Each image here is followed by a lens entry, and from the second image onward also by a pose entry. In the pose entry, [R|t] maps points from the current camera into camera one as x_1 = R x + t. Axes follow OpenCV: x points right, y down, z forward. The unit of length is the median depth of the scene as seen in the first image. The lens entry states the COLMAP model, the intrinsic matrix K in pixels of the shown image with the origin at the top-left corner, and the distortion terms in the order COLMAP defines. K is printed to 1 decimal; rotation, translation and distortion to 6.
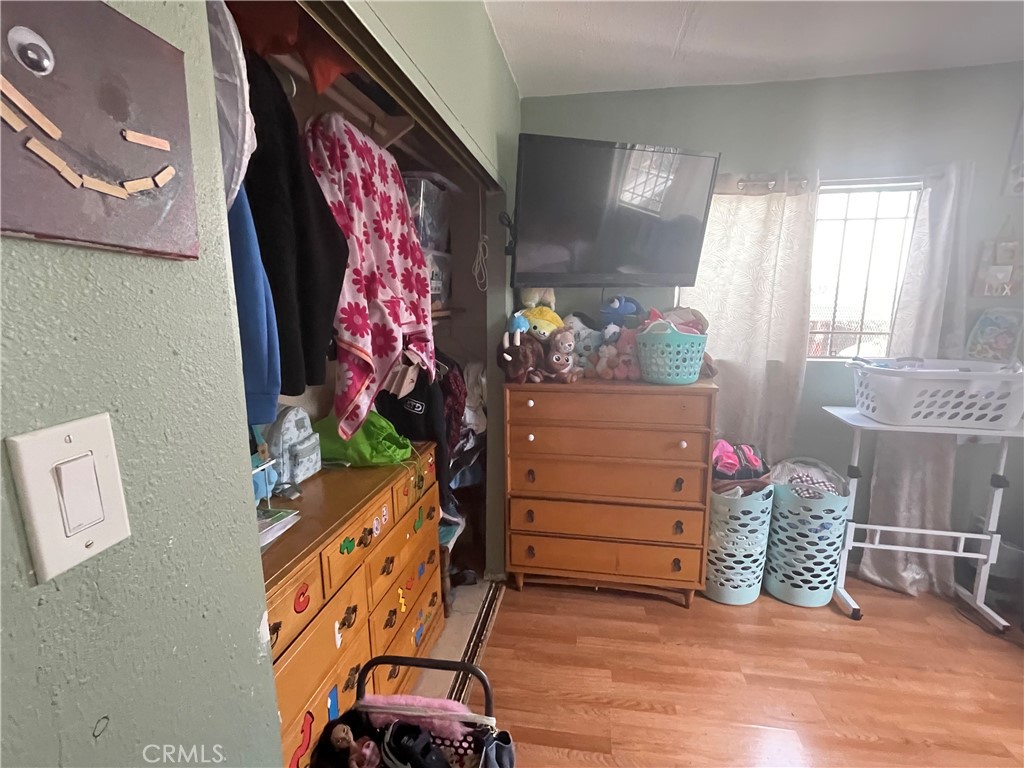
lens RADIAL K [[493.3, 0, 512.4], [0, 493.3, 388.6], [0, 0, 1]] dist [-0.006738, 0.003629]
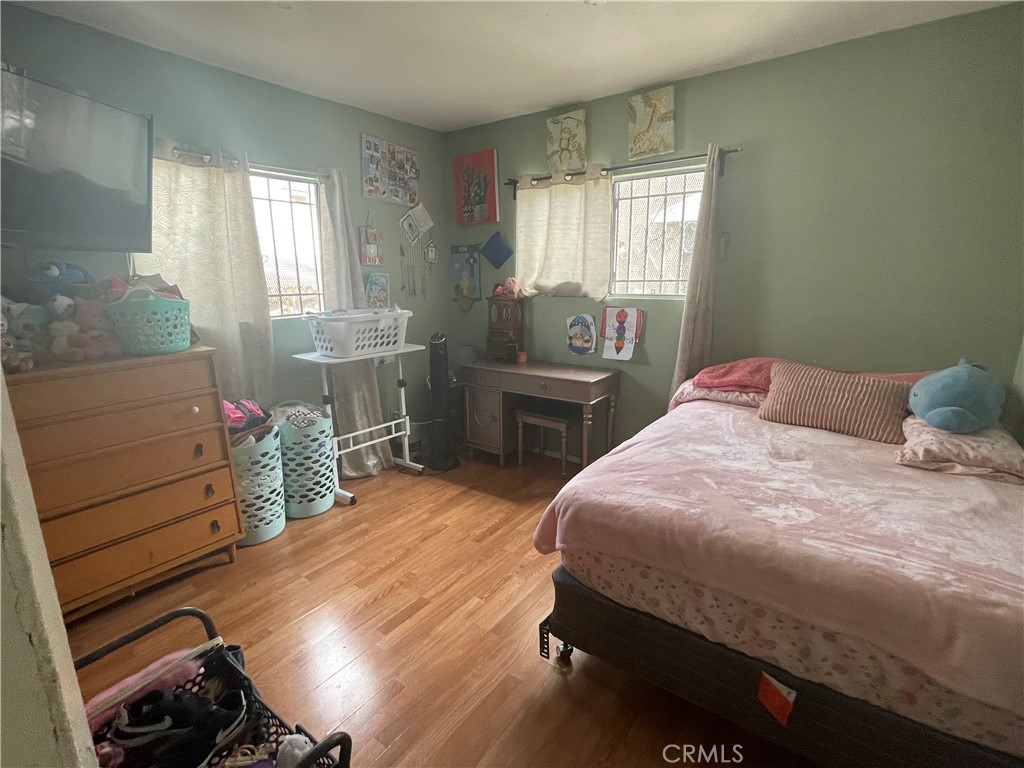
lens RADIAL K [[493.3, 0, 515.1], [0, 493.3, 387.2], [0, 0, 1]] dist [-0.006738, 0.003629]
pose [[0.438235, -0.207662, 0.874544, -0.226840], [0.170491, 0.974489, 0.145960, 0.031244], [-0.882543, 0.085137, 0.462459, -0.050615]]
